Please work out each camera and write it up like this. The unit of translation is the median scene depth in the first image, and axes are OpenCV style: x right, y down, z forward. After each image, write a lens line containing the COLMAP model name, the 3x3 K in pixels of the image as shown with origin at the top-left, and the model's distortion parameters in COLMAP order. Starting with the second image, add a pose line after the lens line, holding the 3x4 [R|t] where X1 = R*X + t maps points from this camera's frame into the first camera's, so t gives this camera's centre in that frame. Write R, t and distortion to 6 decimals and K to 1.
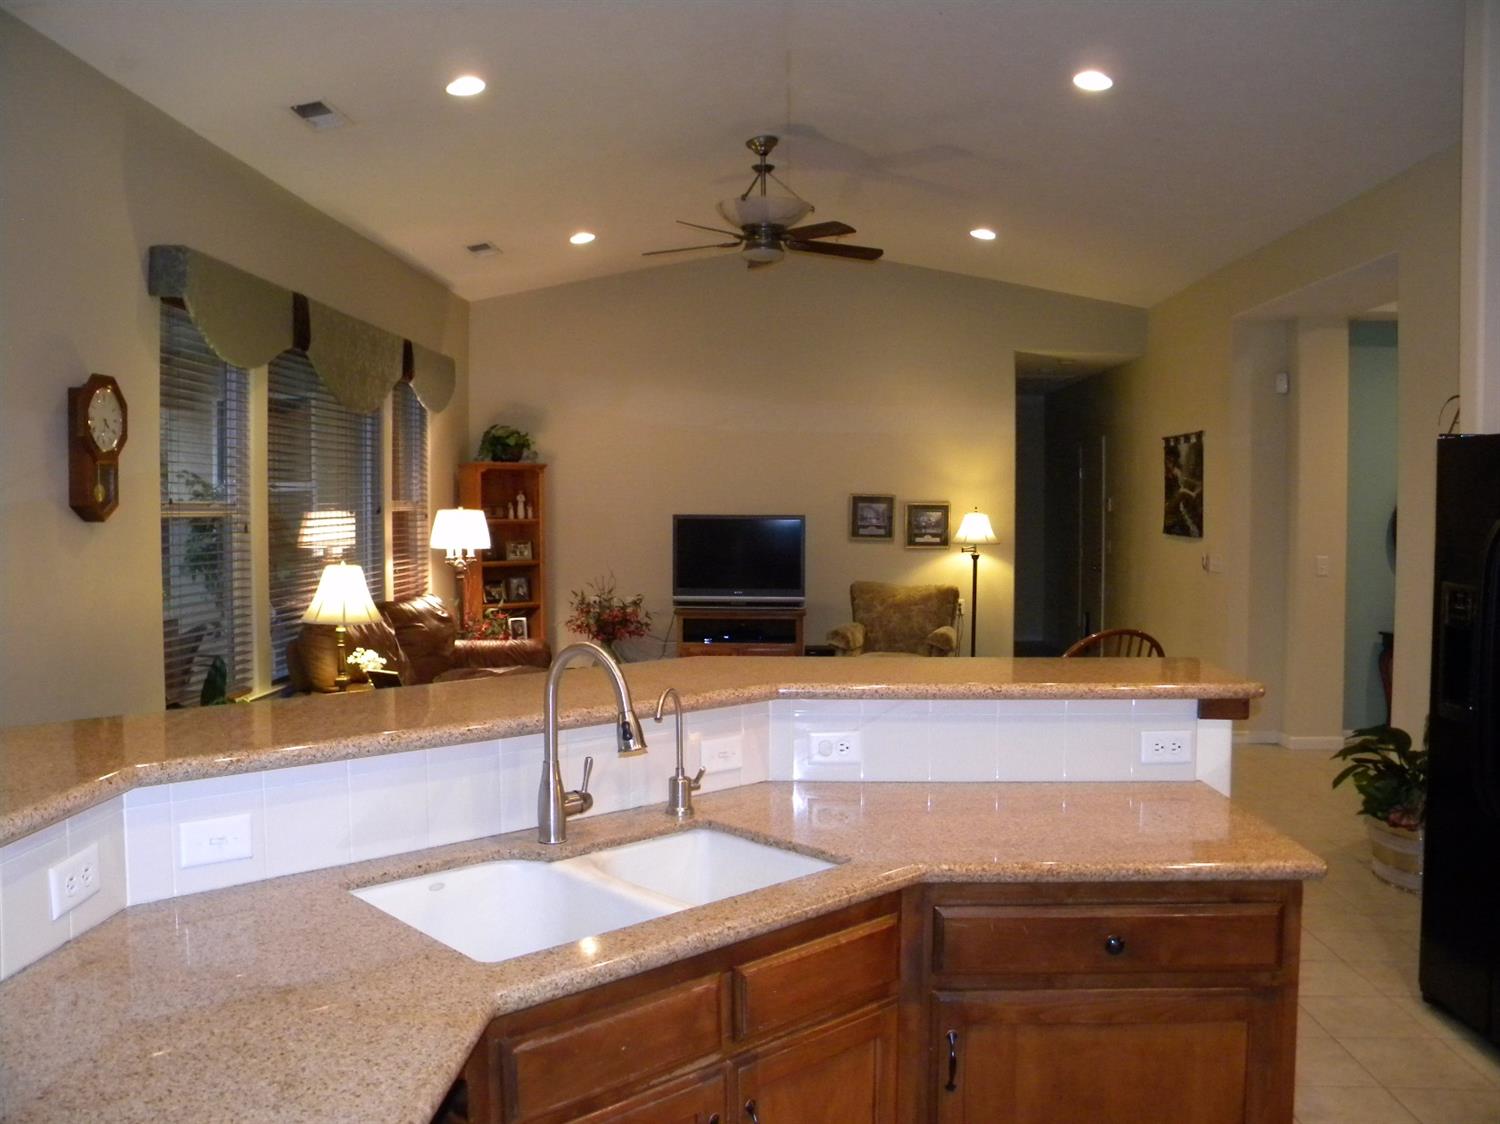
lens RADIAL K [[1268.0, 0, 727.1], [0, 1268.0, 552.9], [0, 0, 1]] dist [-0.177554, 0.143505]
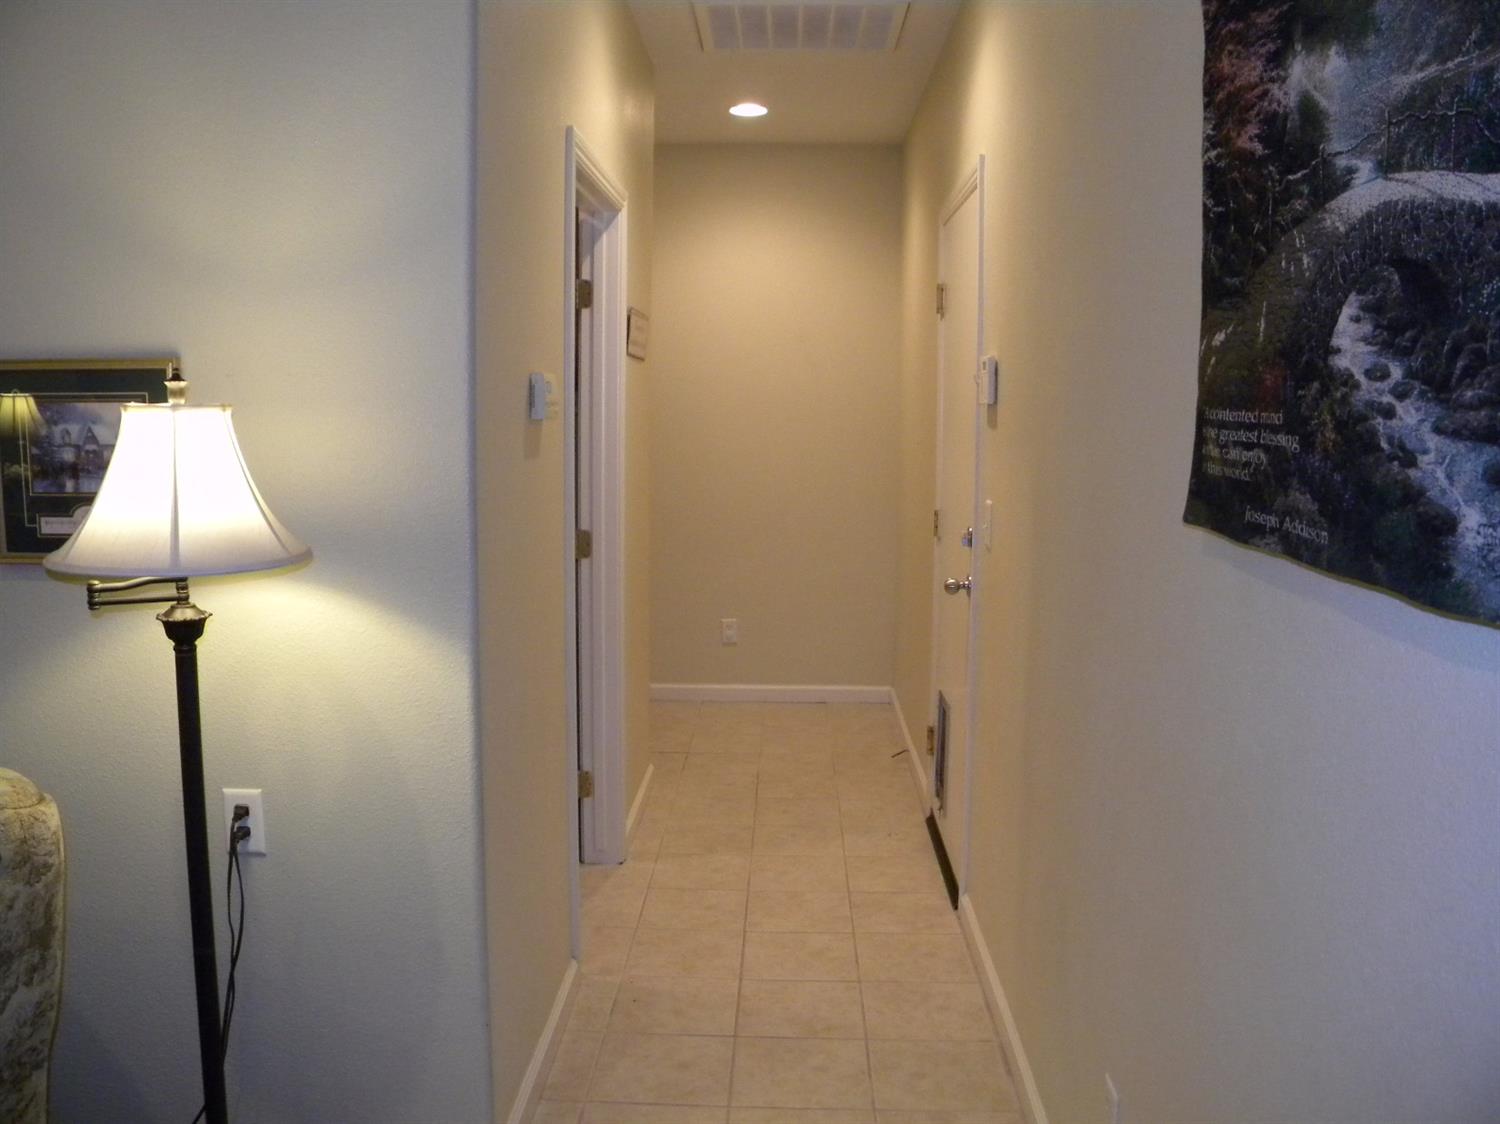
lens RADIAL K [[1268.0, 0, 749.2], [0, 1268.0, 559.1], [0, 0, 1]] dist [-0.177554, 0.143505]
pose [[0.999803, 0.003381, 0.019537, 0.287130], [-0.004896, 0.996942, 0.077997, -0.023184], [-0.019213, -0.078077, 0.996762, 0.829575]]
